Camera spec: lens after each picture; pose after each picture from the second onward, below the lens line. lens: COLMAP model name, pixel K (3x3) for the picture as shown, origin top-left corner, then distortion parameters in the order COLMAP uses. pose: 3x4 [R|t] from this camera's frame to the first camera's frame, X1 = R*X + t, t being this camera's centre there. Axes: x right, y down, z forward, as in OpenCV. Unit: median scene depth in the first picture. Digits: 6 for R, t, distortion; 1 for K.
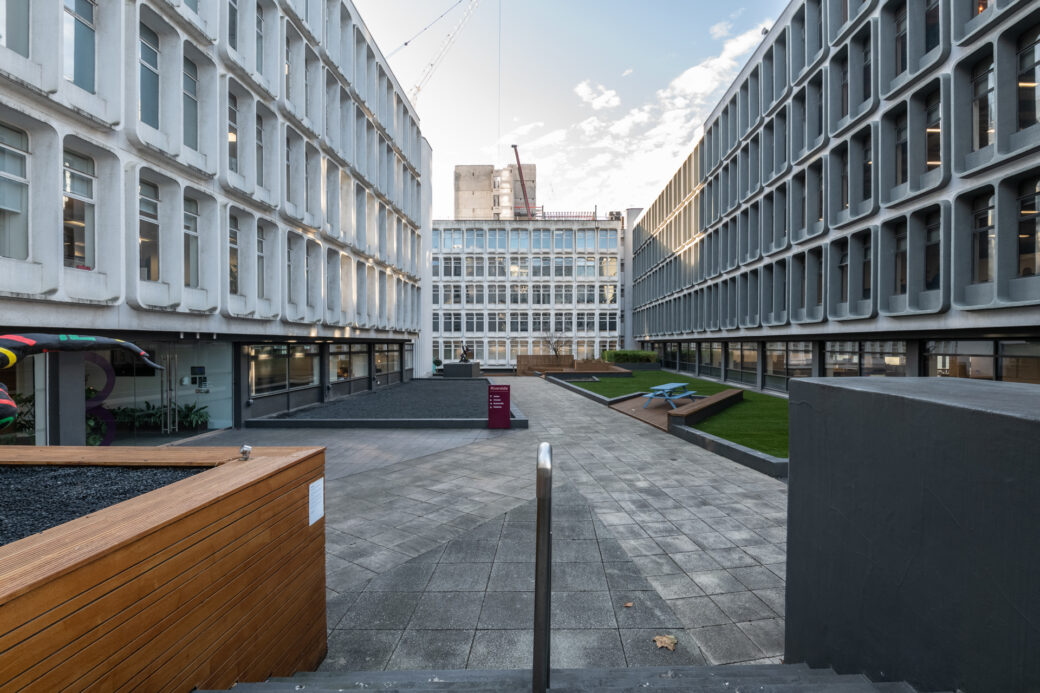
lens RADIAL K [[456.0, 0, 511.8], [0, 456.0, 349.8], [0, 0, 1]] dist [-0.002212, -0.003043]
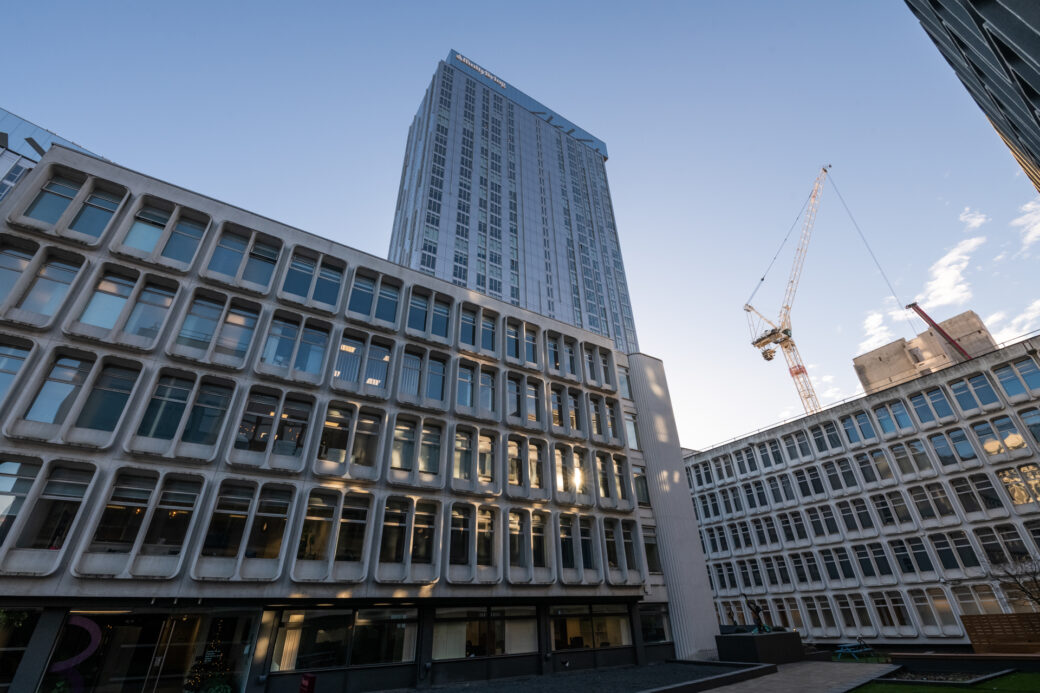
lens RADIAL K [[456.0, 0, 517.2], [0, 456.0, 355.5], [0, 0, 1]] dist [-0.002212, -0.003043]
pose [[0.607635, -0.429199, -0.668257, 0.167151], [0.029706, 0.853098, -0.520905, 0.012163], [0.793661, 0.296669, 0.531122, 0.180426]]
